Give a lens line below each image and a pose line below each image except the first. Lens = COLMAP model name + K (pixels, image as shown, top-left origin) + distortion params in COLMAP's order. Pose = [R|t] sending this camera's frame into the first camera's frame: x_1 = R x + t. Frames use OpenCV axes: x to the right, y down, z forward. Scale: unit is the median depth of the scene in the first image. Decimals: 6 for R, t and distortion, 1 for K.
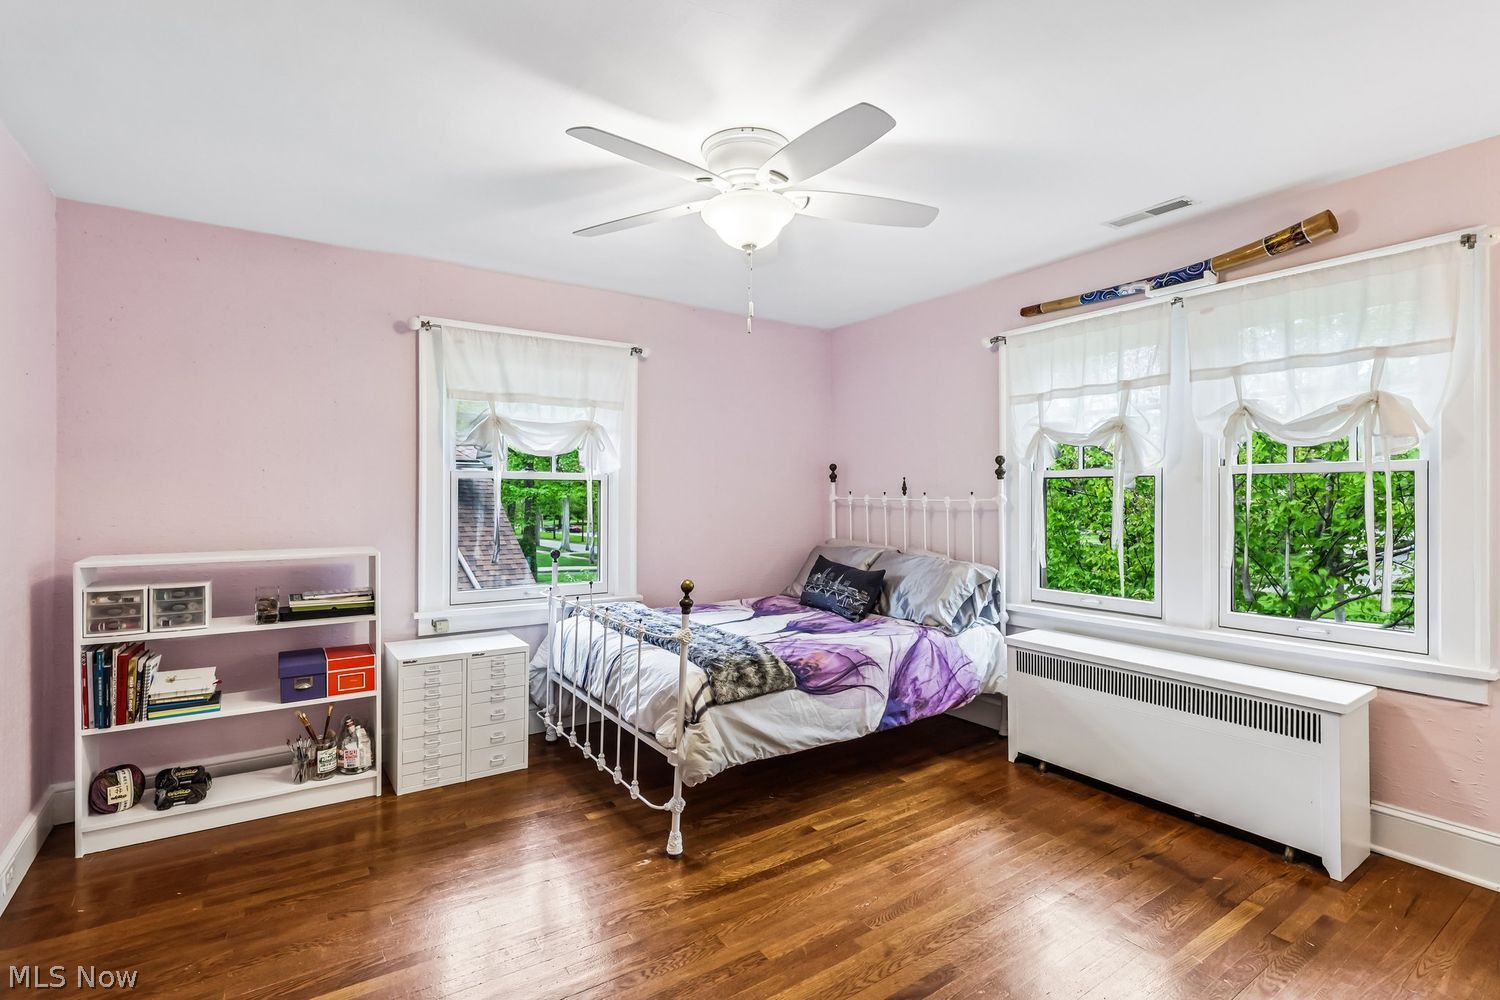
lens RADIAL K [[718.7, 0, 744.9], [0, 718.7, 491.9], [0, 0, 1]] dist [-0.000339, -0.000113]
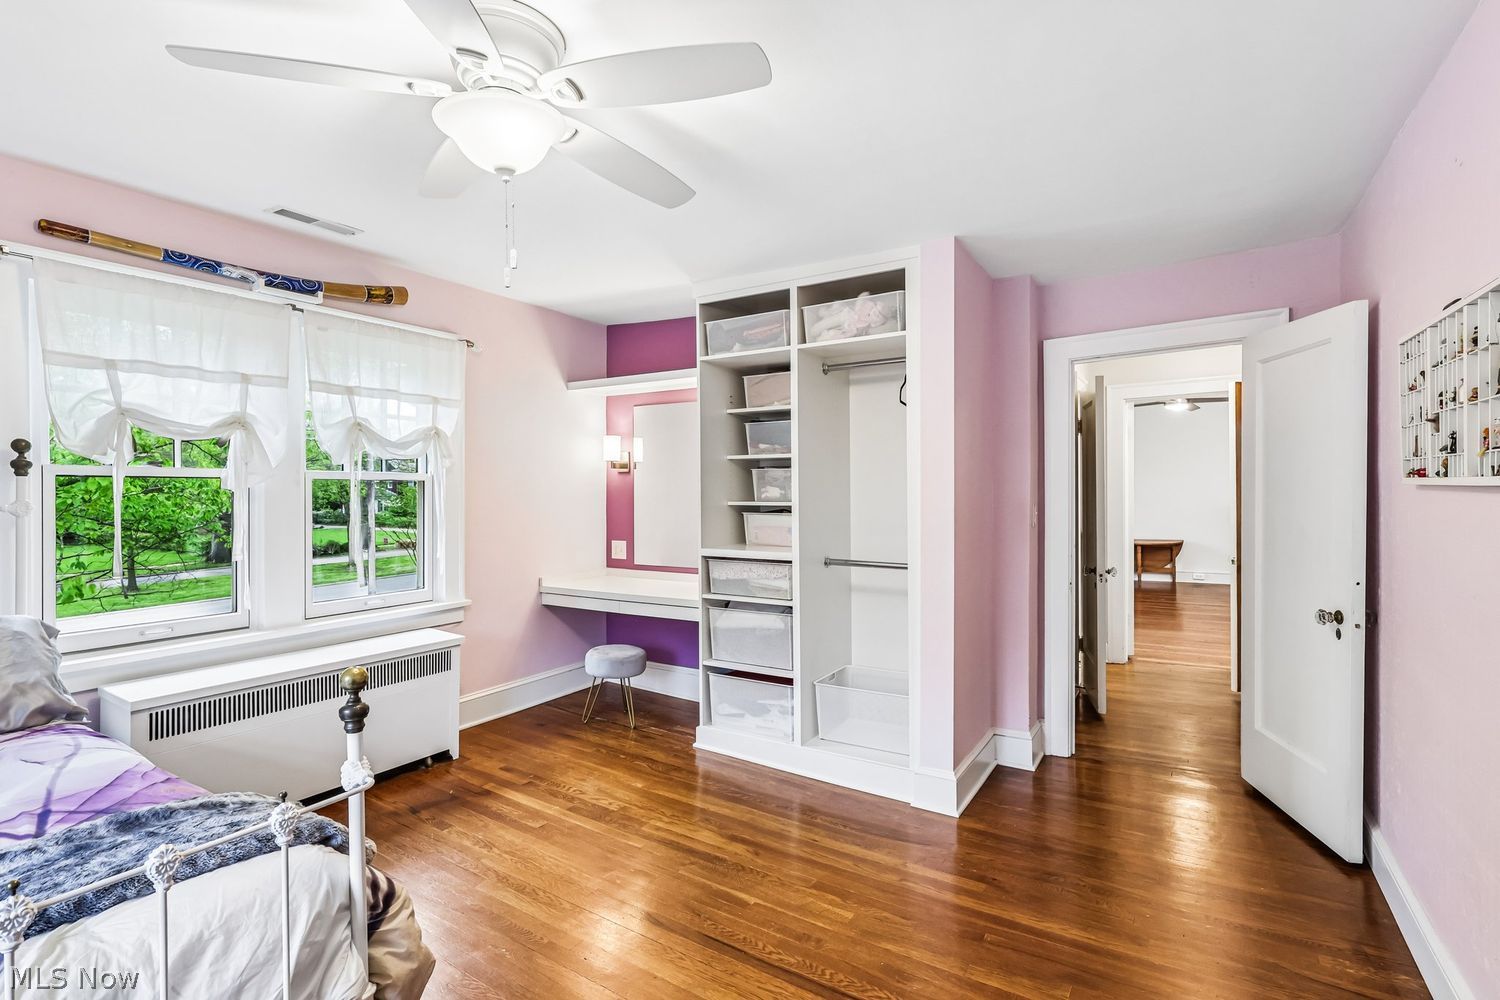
lens RADIAL K [[718.7, 0, 740.5], [0, 718.7, 497.7], [0, 0, 1]] dist [-0.000339, -0.000113]
pose [[-0.404209, -0.004353, 0.914656, -0.596534], [0.002264, 0.999981, 0.005760, -0.000523], [-0.914664, 0.004399, -0.404192, 0.839663]]
